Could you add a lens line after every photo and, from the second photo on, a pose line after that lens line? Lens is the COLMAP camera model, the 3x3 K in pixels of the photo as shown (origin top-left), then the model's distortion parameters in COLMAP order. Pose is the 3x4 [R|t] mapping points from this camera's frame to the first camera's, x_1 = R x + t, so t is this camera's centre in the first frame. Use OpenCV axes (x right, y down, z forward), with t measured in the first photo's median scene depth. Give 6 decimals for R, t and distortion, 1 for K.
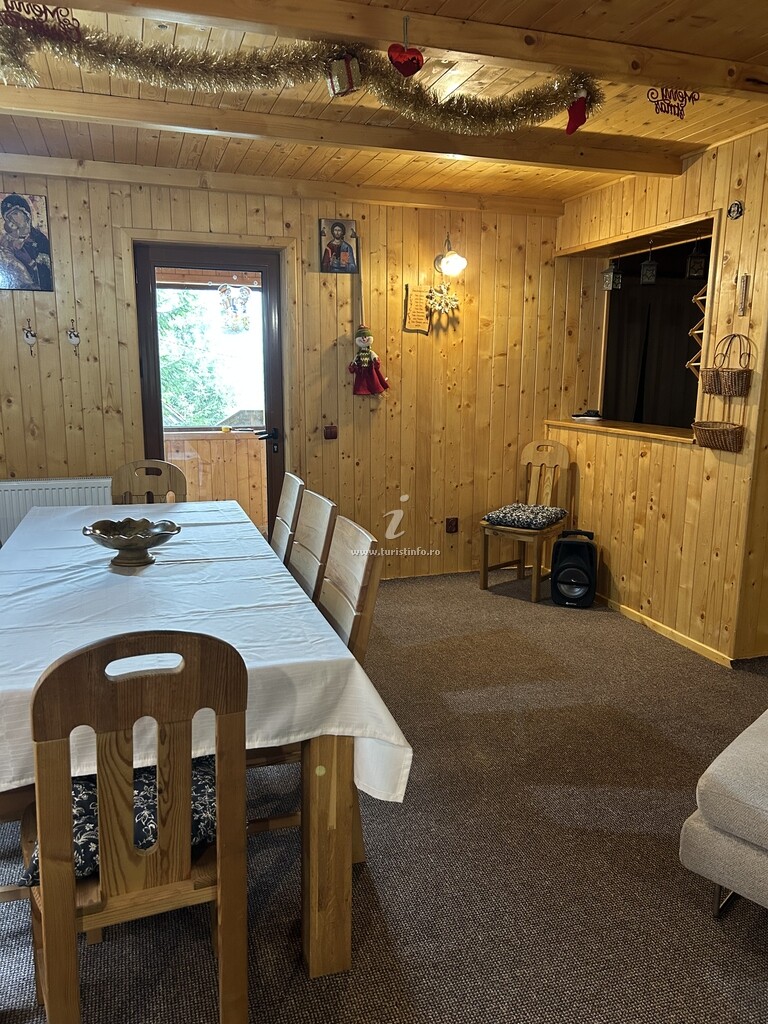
lens RADIAL K [[766.1, 0, 390.0], [0, 766.1, 510.0], [0, 0, 1]] dist [0.052947, -0.055707]
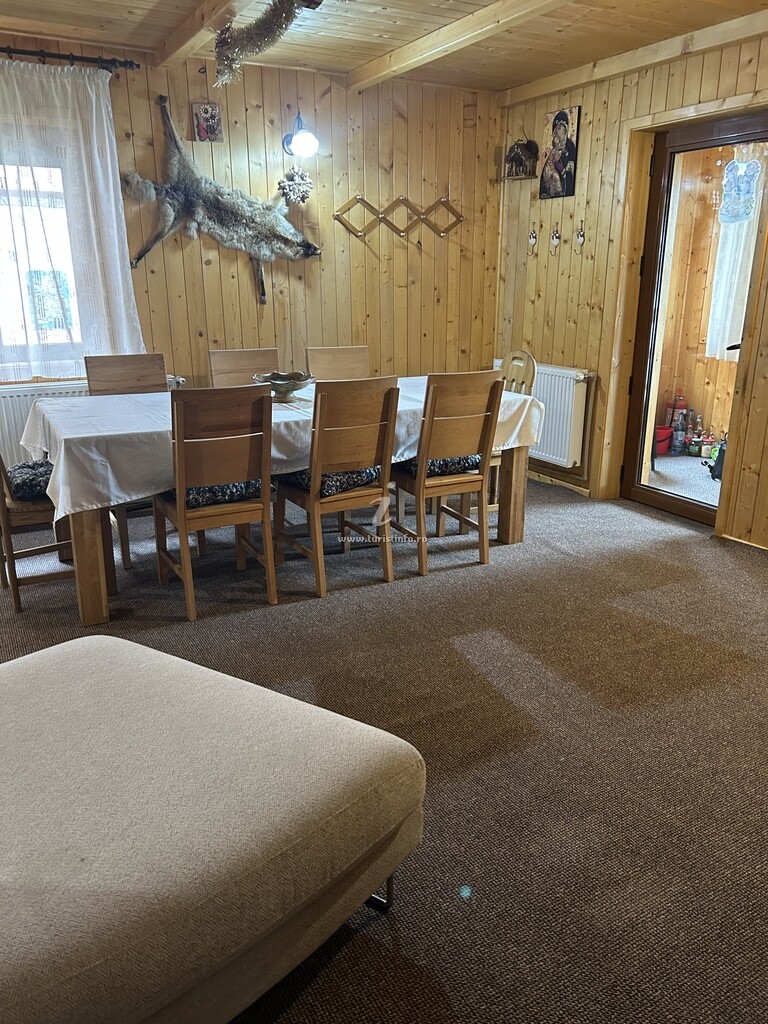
lens RADIAL K [[766.1, 0, 390.0], [0, 766.1, 510.0], [0, 0, 1]] dist [0.052947, -0.055707]
pose [[0.199553, 0.278238, -0.939554, 0.689790], [-0.185367, 0.952245, 0.242626, -0.071496], [0.962194, 0.125746, 0.241599, 0.533295]]
